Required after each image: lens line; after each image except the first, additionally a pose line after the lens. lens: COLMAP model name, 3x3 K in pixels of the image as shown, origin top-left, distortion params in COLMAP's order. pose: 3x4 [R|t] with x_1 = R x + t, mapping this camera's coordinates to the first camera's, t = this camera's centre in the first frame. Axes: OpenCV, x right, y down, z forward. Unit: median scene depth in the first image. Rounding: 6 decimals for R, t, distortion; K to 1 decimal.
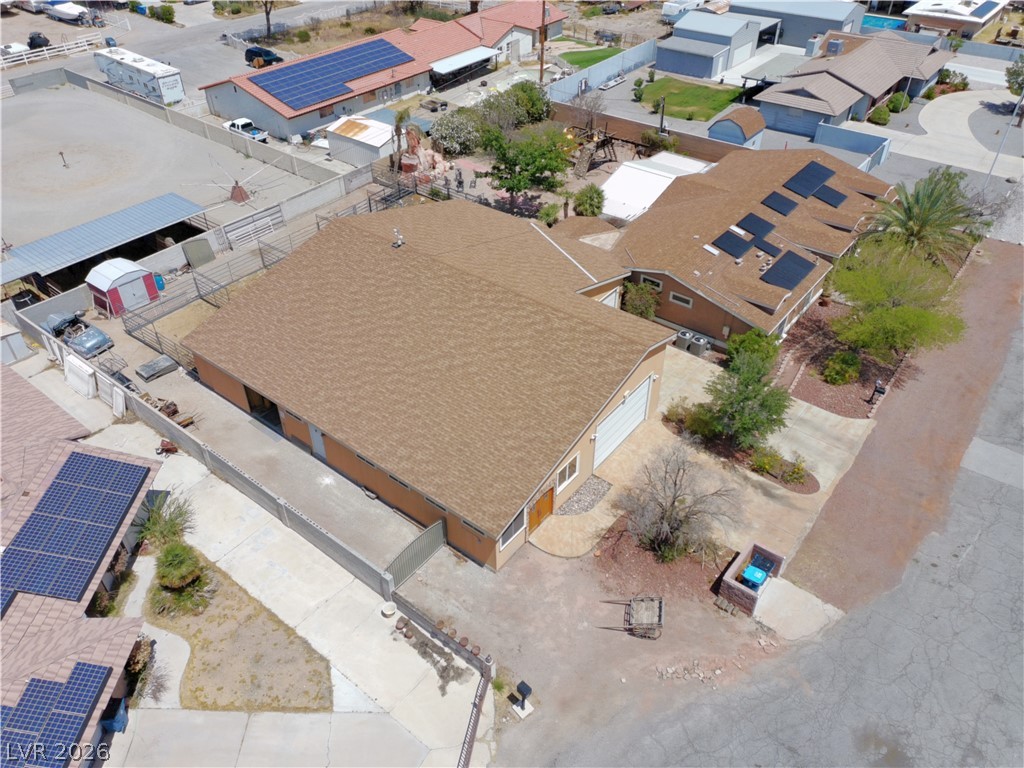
lens RADIAL K [[764.2, 0, 512.0], [0, 764.2, 384.0], [0, 0, 1]] dist [0.032133, -0.010414]
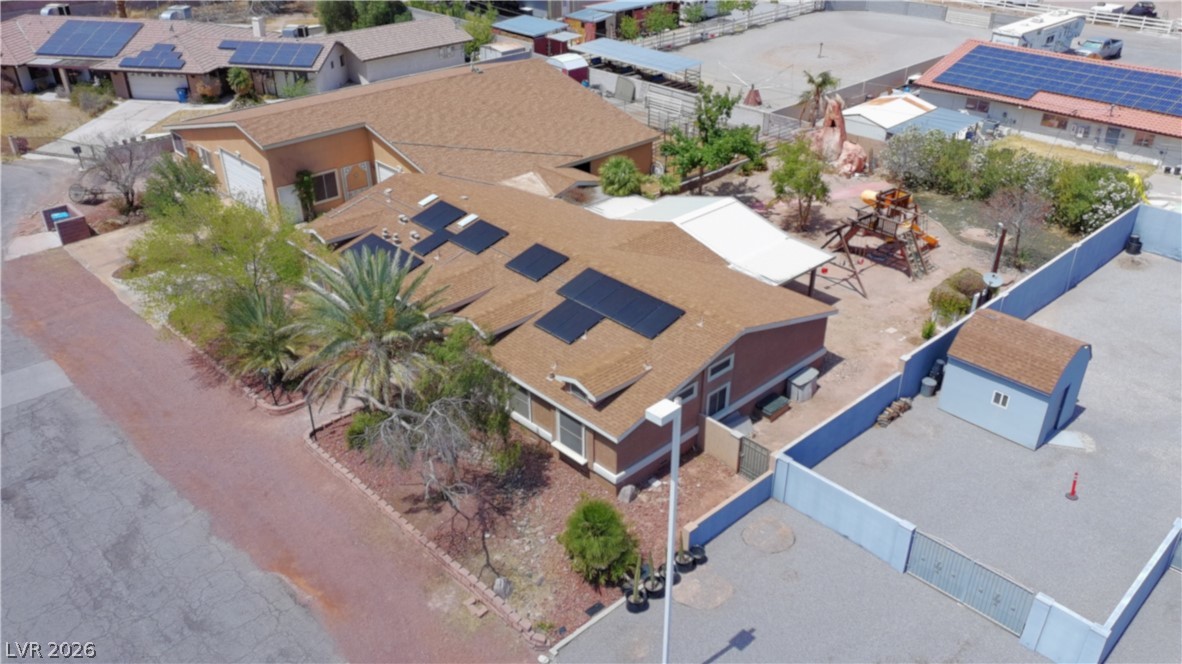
lens RADIAL K [[909.2, 0, 591.0], [0, 909.2, 332.0], [0, 0, 1]] dist [0.032120, -0.001167]
pose [[-0.136267, 0.498953, -0.855849, 1.265009], [-0.610791, 0.637859, 0.469115, -0.720523], [0.779978, 0.586670, 0.217837, 1.127946]]
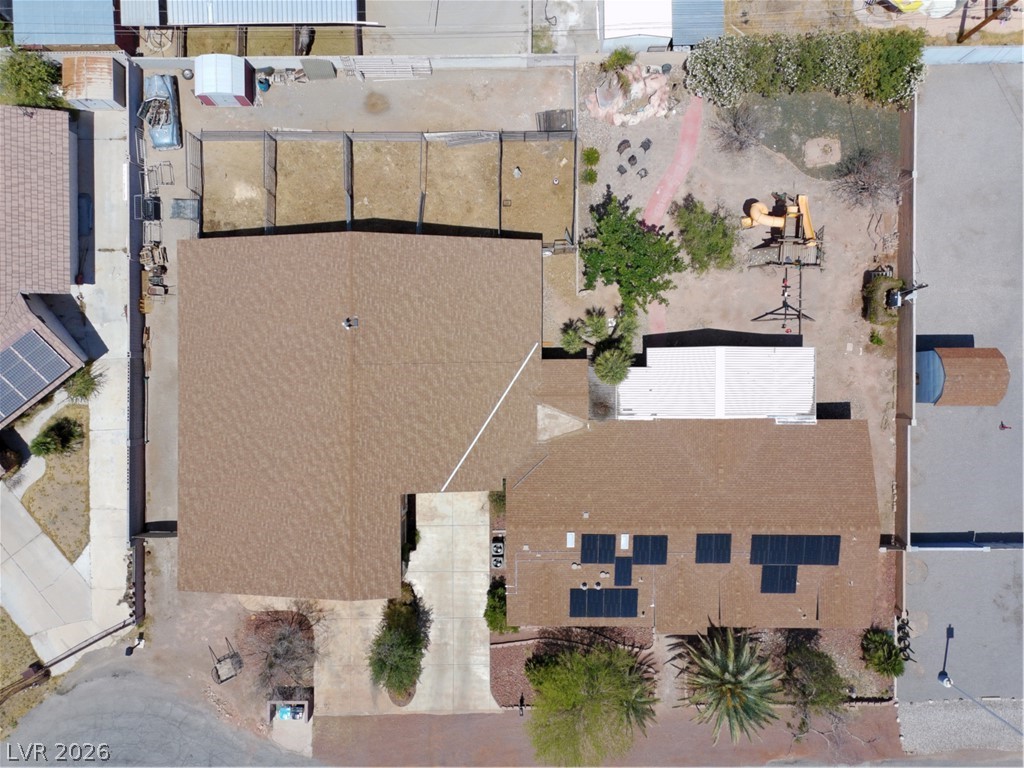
lens RADIAL K [[764.2, 0, 512.0], [0, 764.2, 384.0], [0, 0, 1]] dist [0.032133, -0.010414]
pose [[0.622596, 0.782536, 0.003489, 0.051476], [-0.485544, 0.382801, 0.785946, -1.137842], [0.613695, -0.491021, 0.618286, 0.478354]]
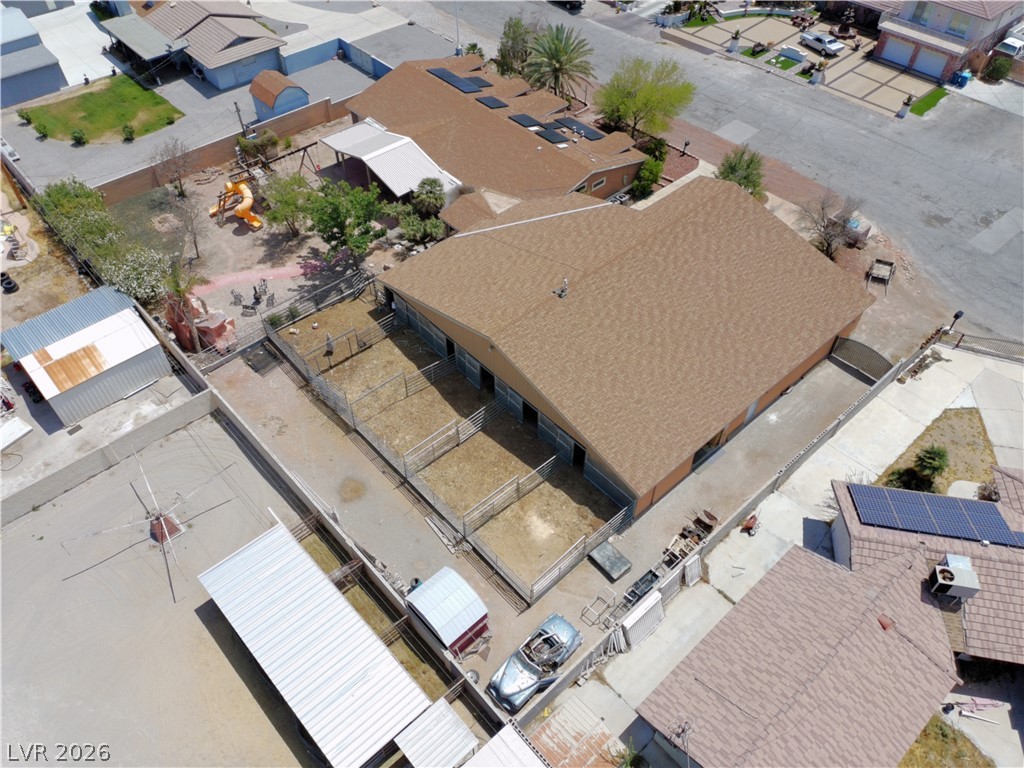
lens RADIAL K [[764.2, 0, 512.0], [0, 764.2, 384.0], [0, 0, 1]] dist [0.032133, -0.010414]
pose [[0.166878, -0.726020, 0.667118, -0.974606], [0.612198, 0.606679, 0.507104, -0.699706], [-0.772894, 0.323784, 0.545709, 0.569823]]
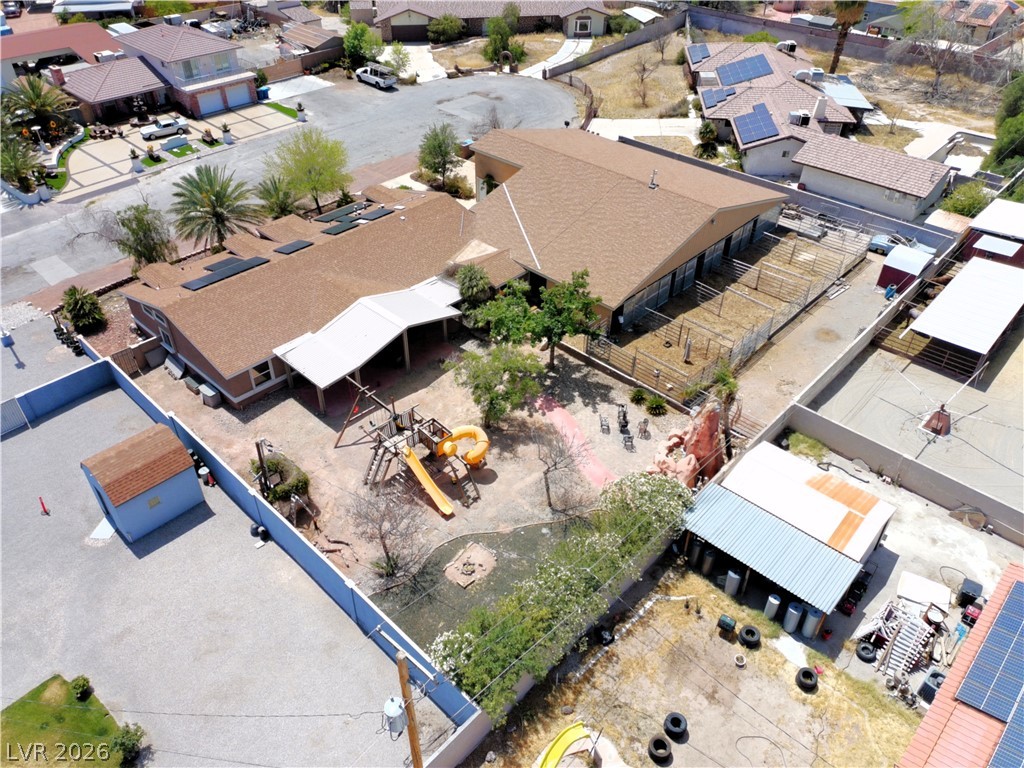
lens RADIAL K [[764.2, 0, 512.0], [0, 764.2, 384.0], [0, 0, 1]] dist [0.032133, -0.010414]
pose [[-0.995998, -0.054604, 0.070758, -0.022943], [0.055976, 0.236094, 0.970117, -1.435754], [-0.069678, 0.970195, -0.232092, 1.730691]]
